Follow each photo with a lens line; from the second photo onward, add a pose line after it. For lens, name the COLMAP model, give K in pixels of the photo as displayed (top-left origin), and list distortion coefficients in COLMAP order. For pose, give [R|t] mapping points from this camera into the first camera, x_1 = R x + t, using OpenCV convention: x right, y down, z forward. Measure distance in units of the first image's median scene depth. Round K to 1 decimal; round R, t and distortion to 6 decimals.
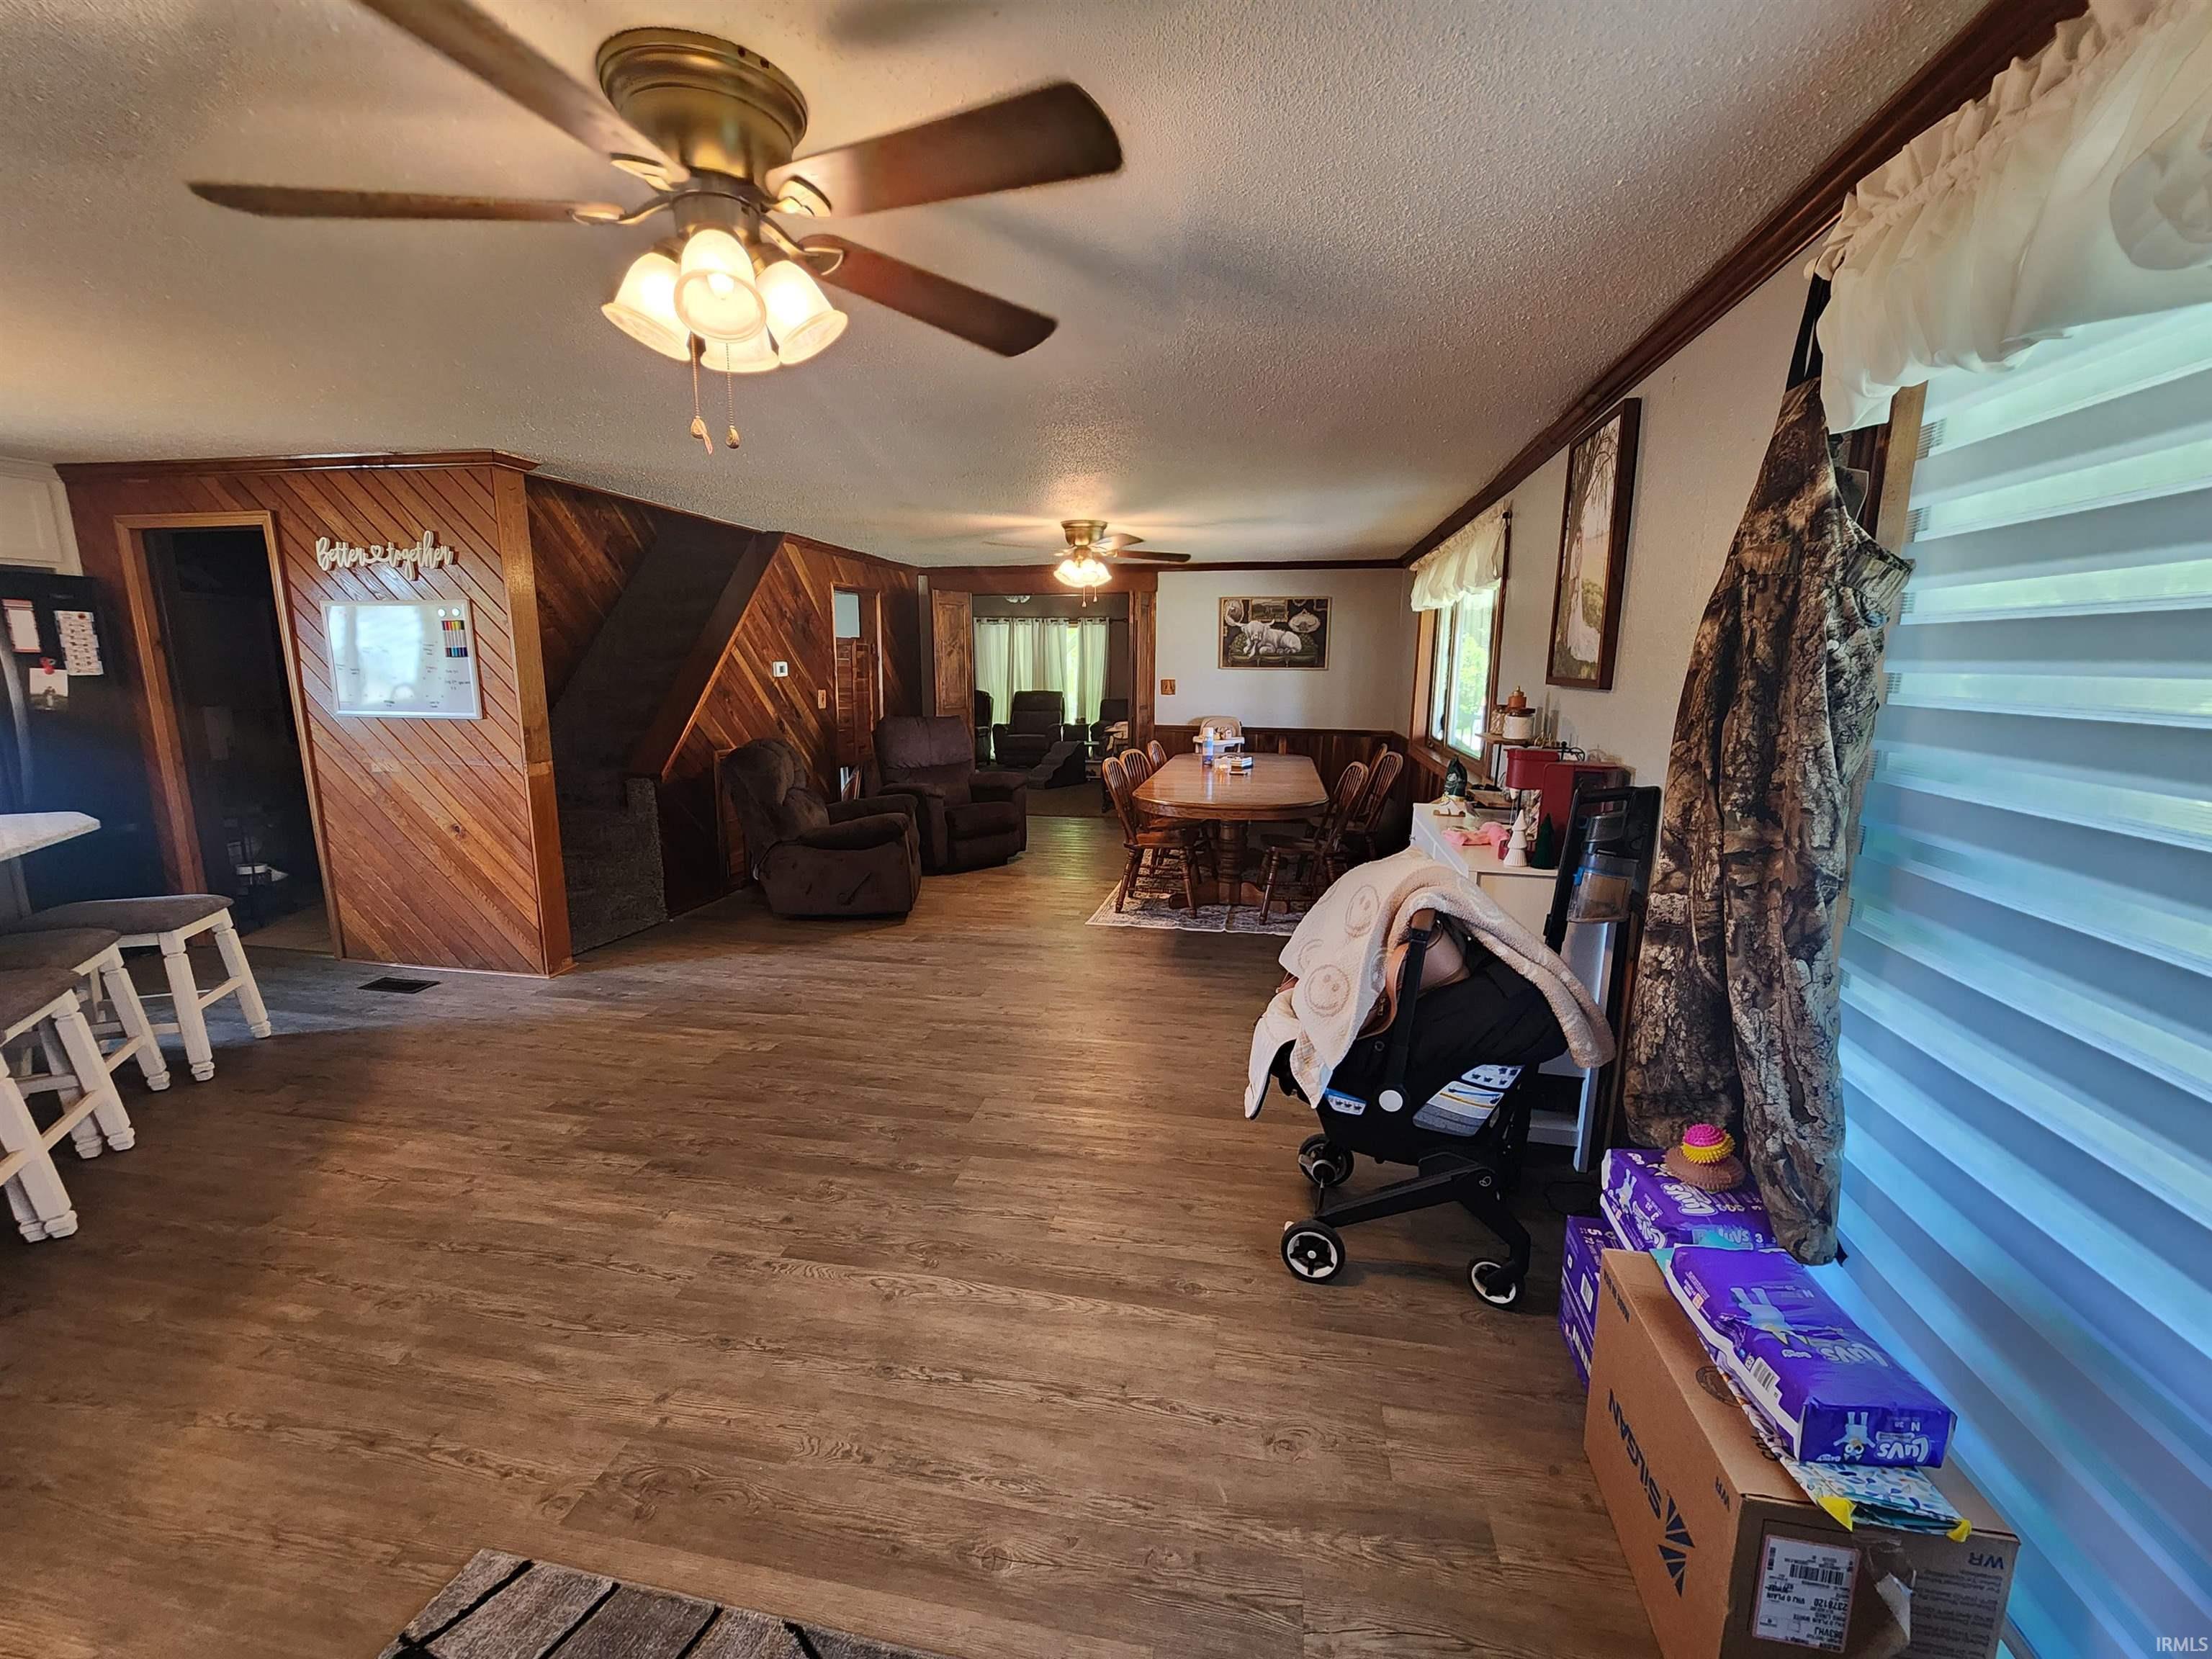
lens RADIAL K [[904.8, 0, 1094.4], [0, 904.8, 826.6], [0, 0, 1]] dist [0.001138, 0.000581]
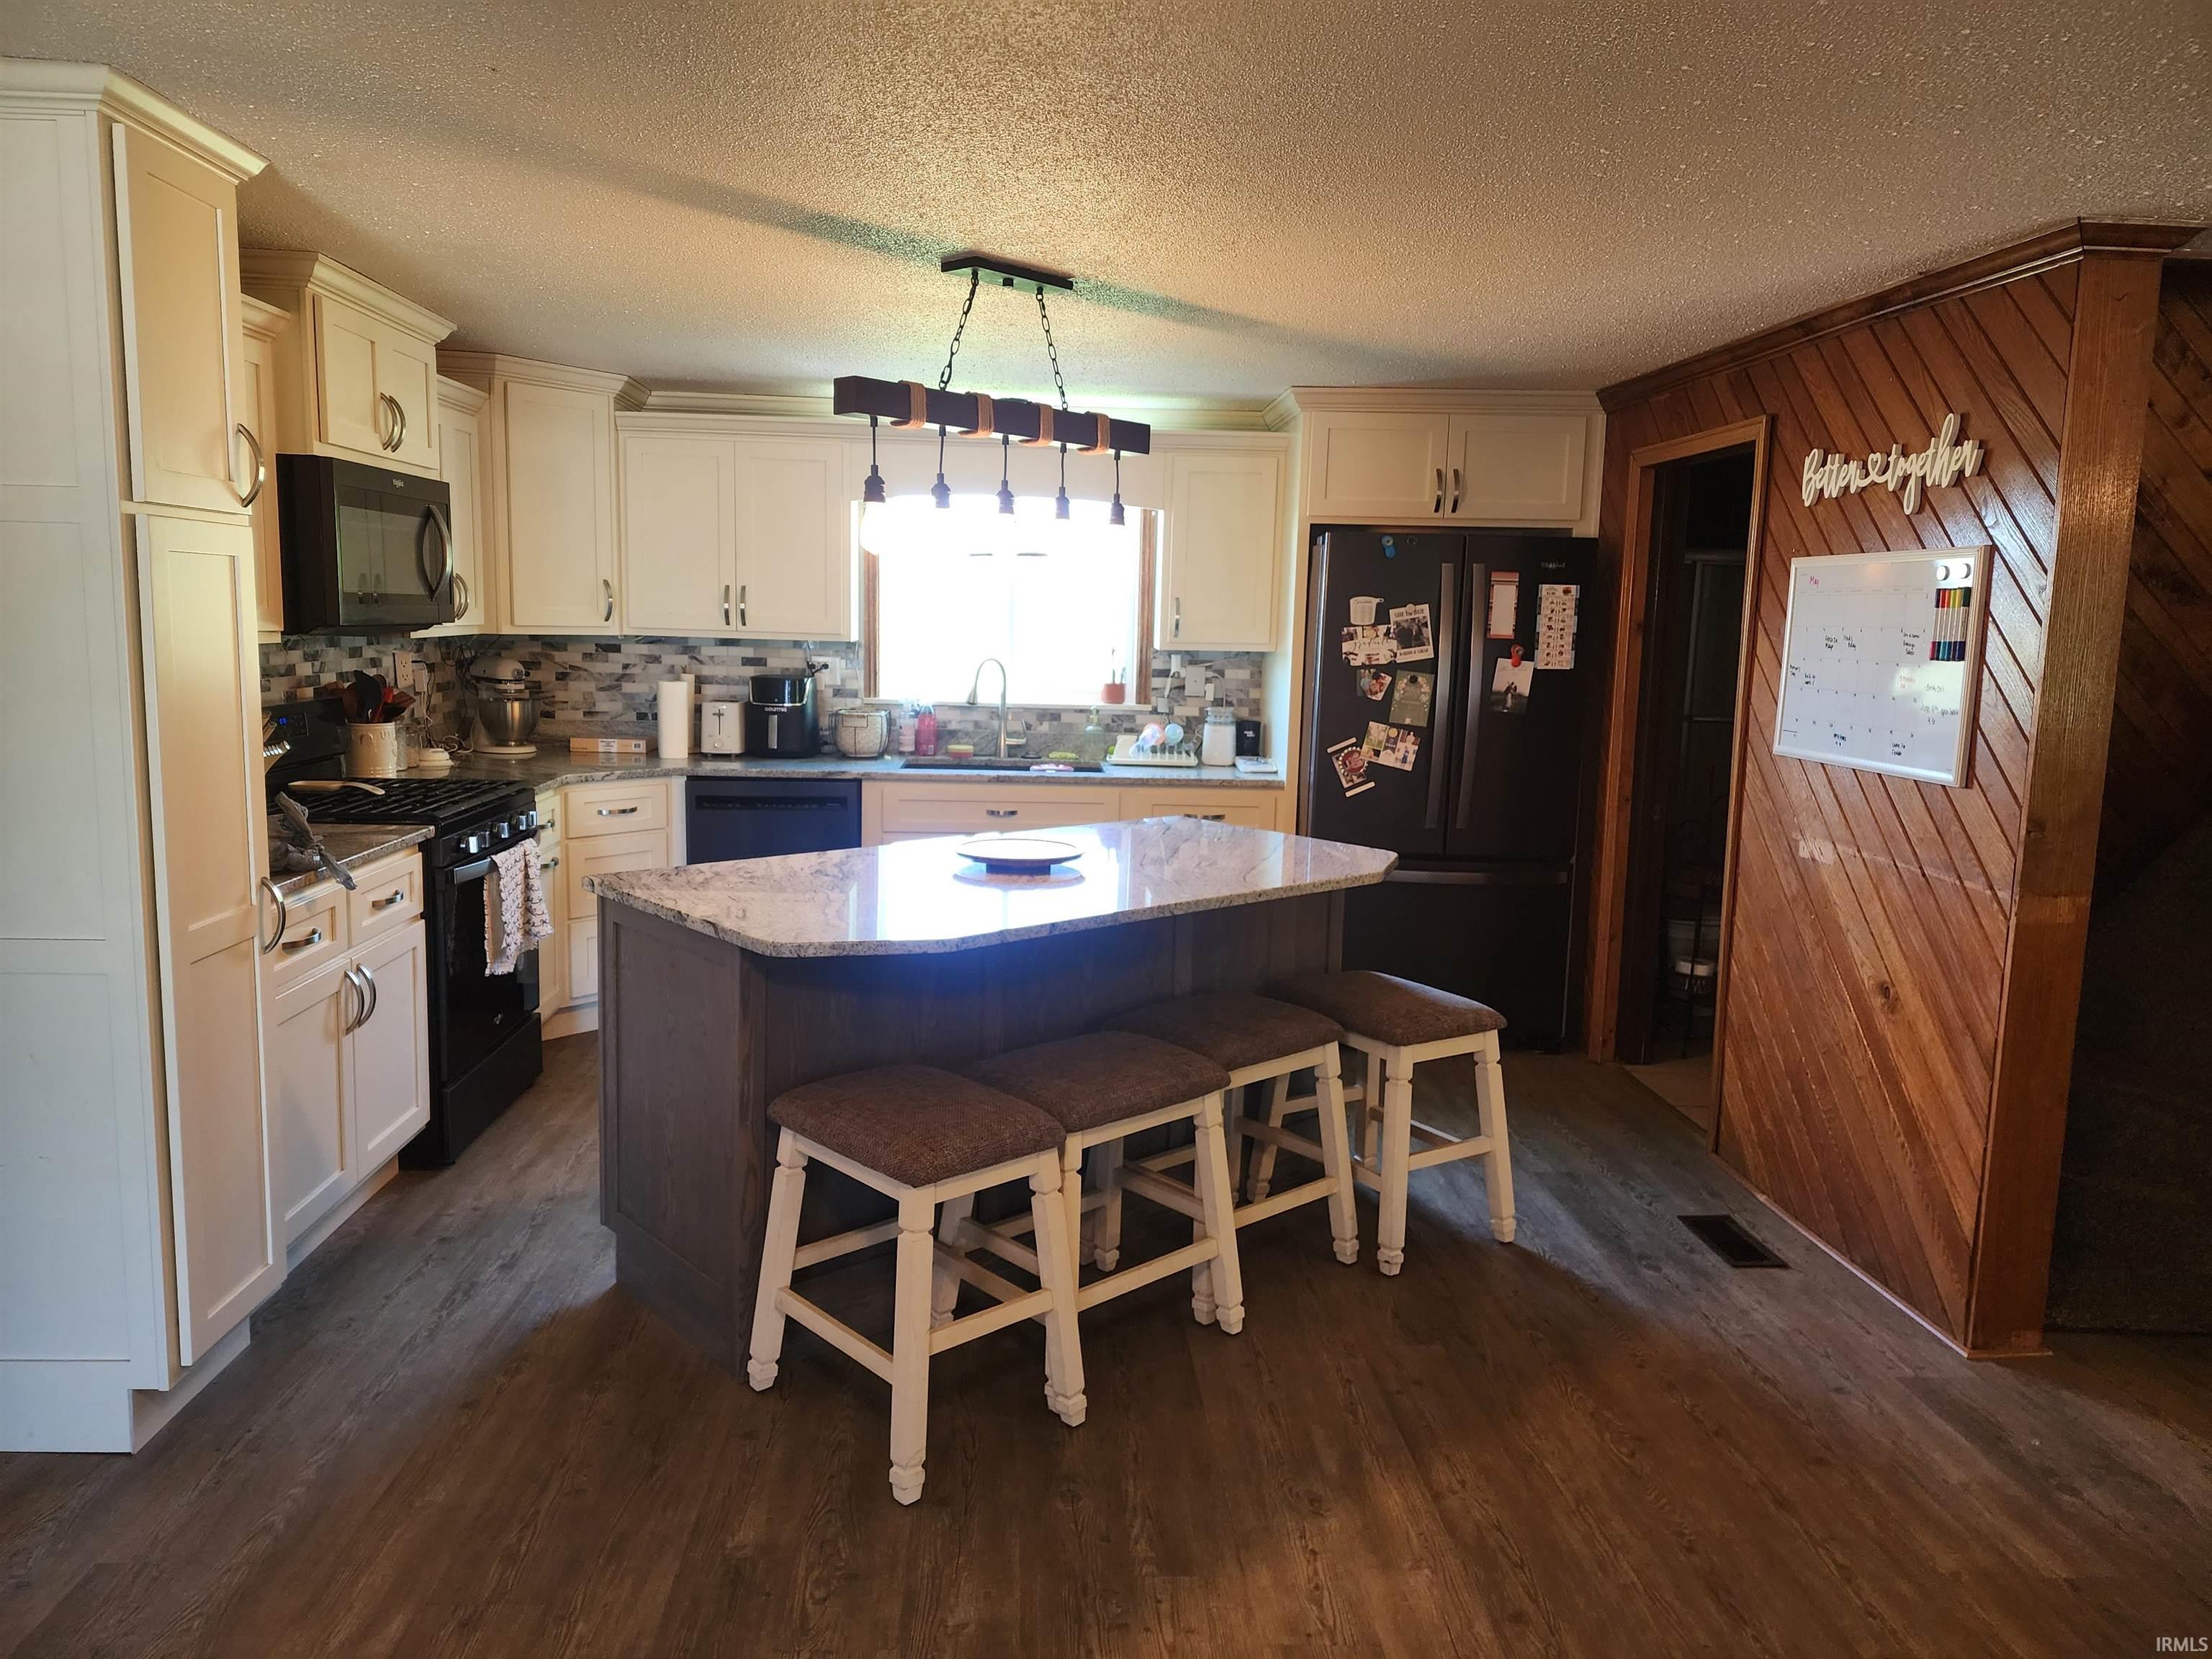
lens RADIAL K [[1488.9, 0, 1100.2], [0, 1488.9, 804.5], [0, 0, 1]] dist [0.087932, -0.079203]
pose [[0.247110, 0.124590, -0.960944, -0.007821], [-0.199285, 0.977034, 0.075430, -0.089266], [0.948273, 0.172862, 0.266264, 0.390633]]
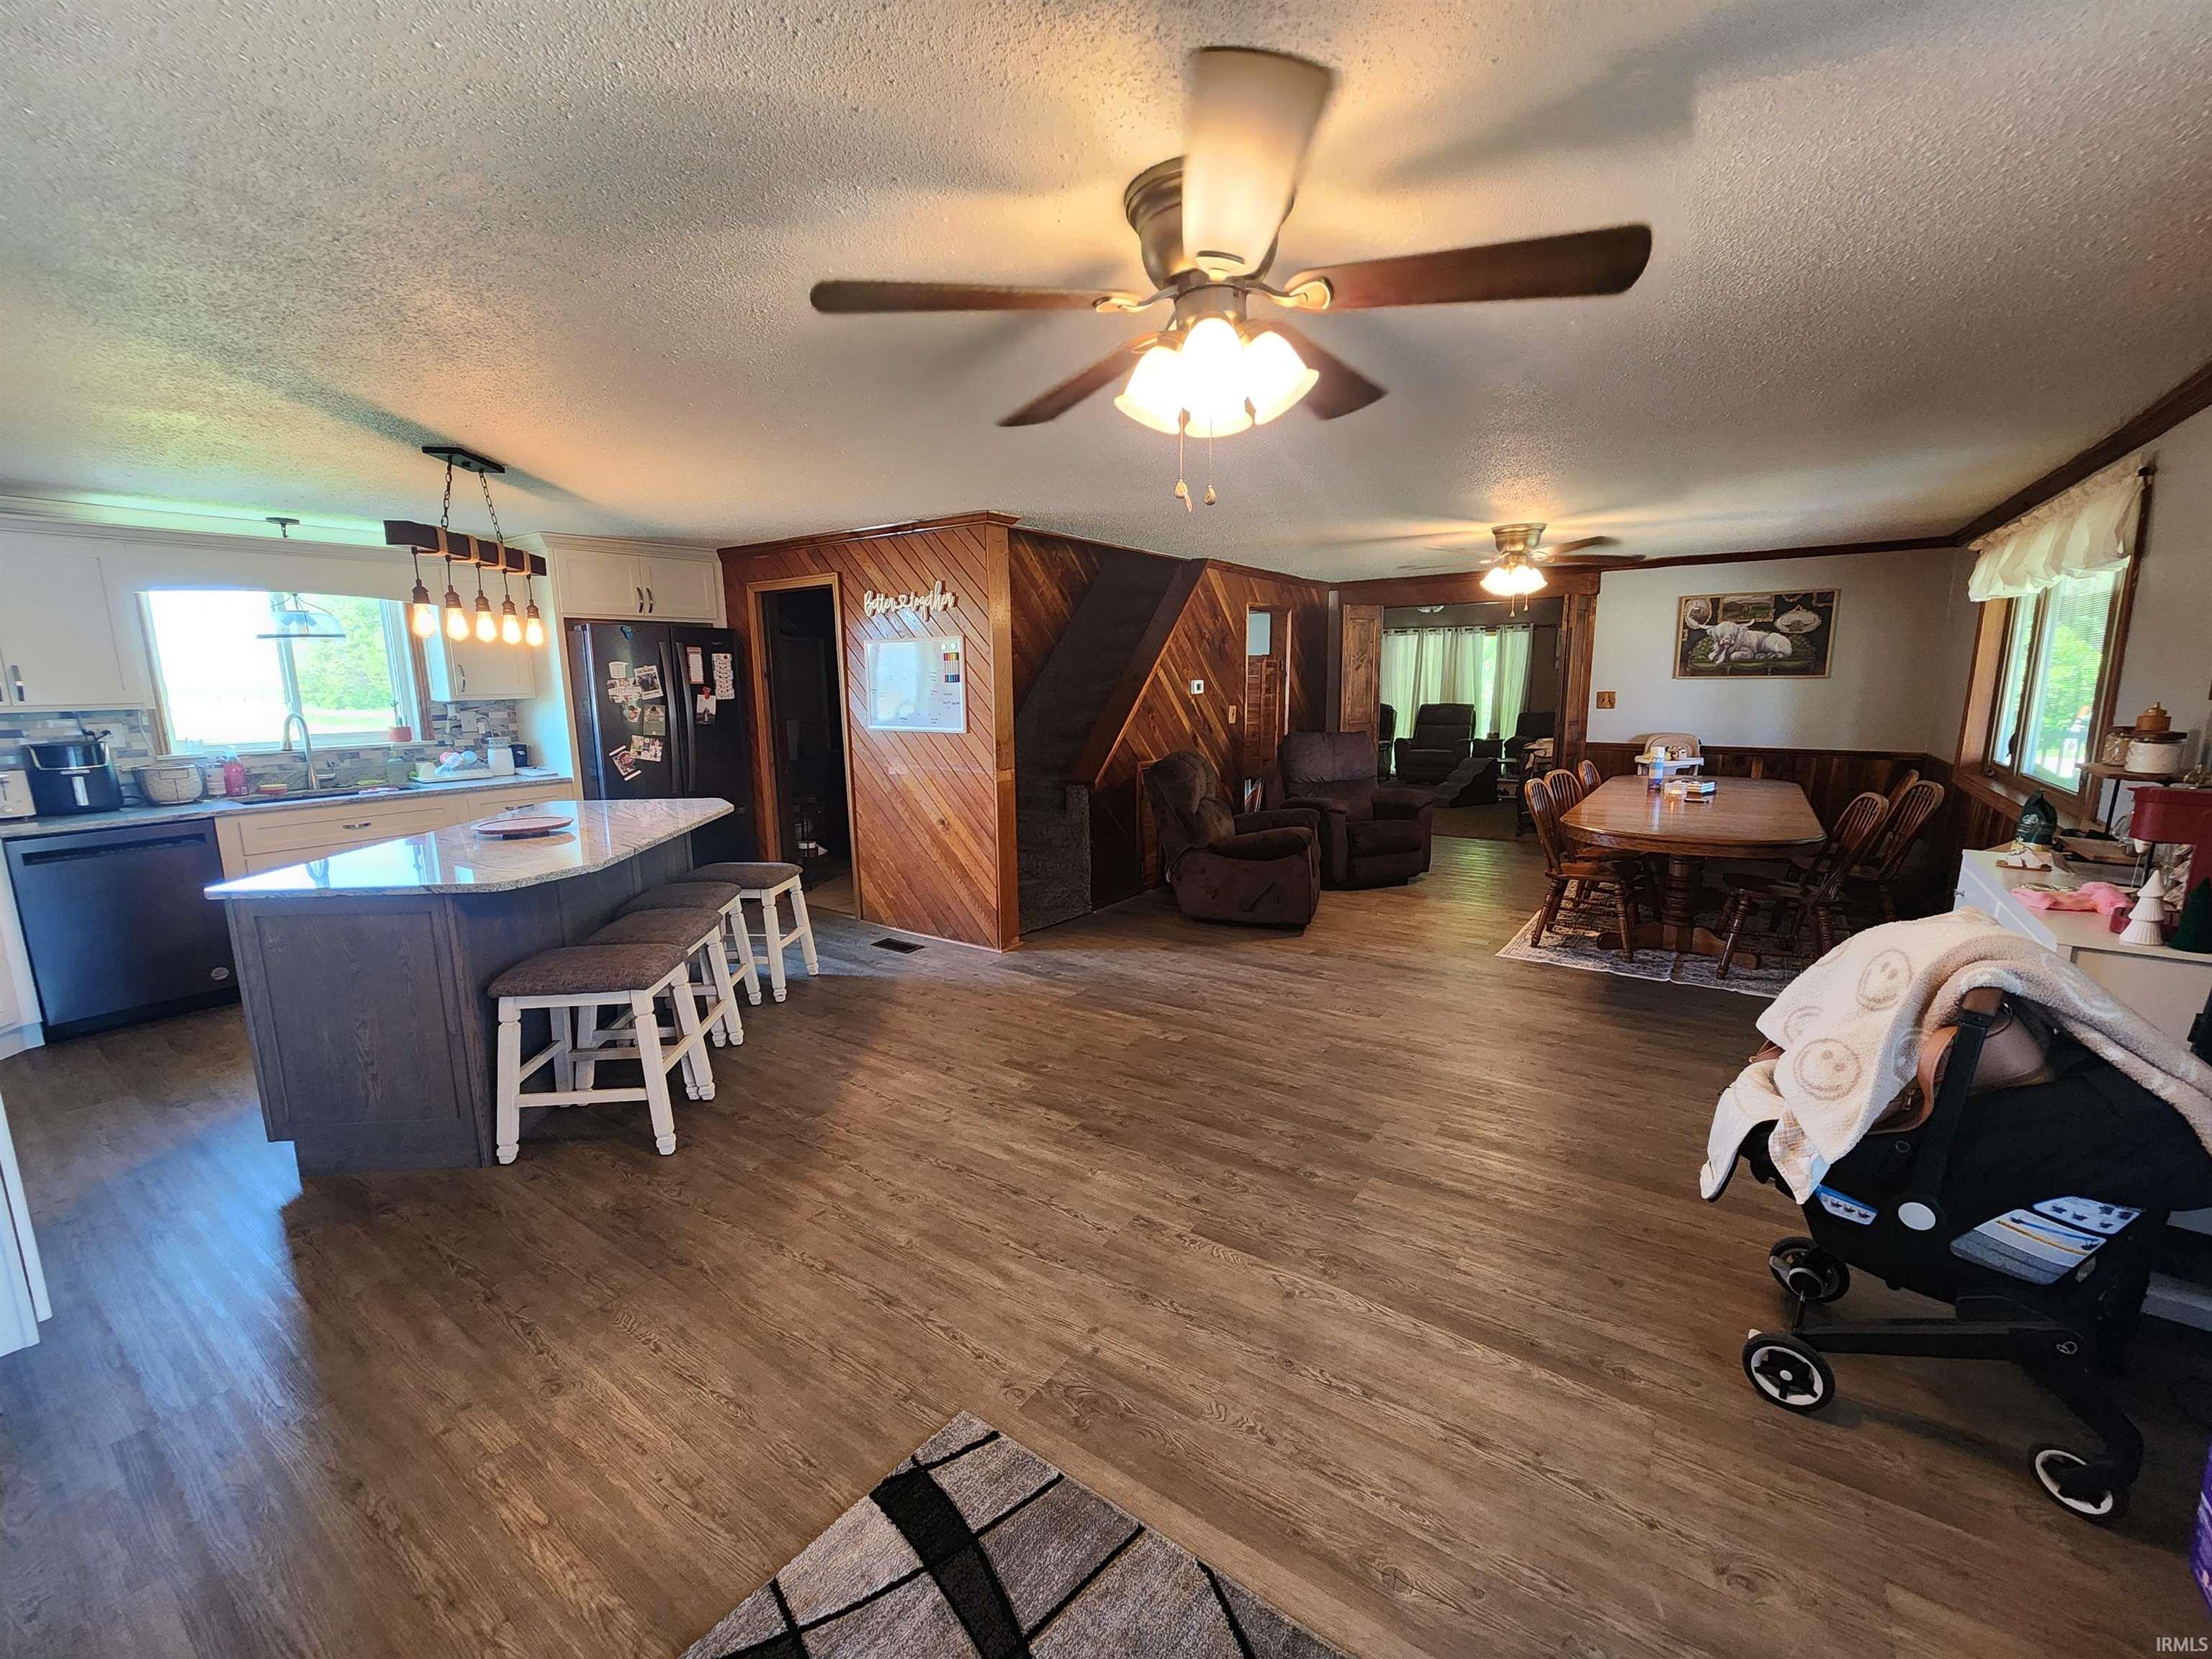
lens RADIAL K [[898.4, 0, 1106.0], [0, 898.4, 829.5], [0, 0, 1]] dist [0.003816, -0.000131]
pose [[0.913995, 0.051676, -0.402422, -0.017212], [-0.055375, 0.998463, 0.002445, -0.003906], [0.401930, 0.020049, 0.915451, -0.025632]]
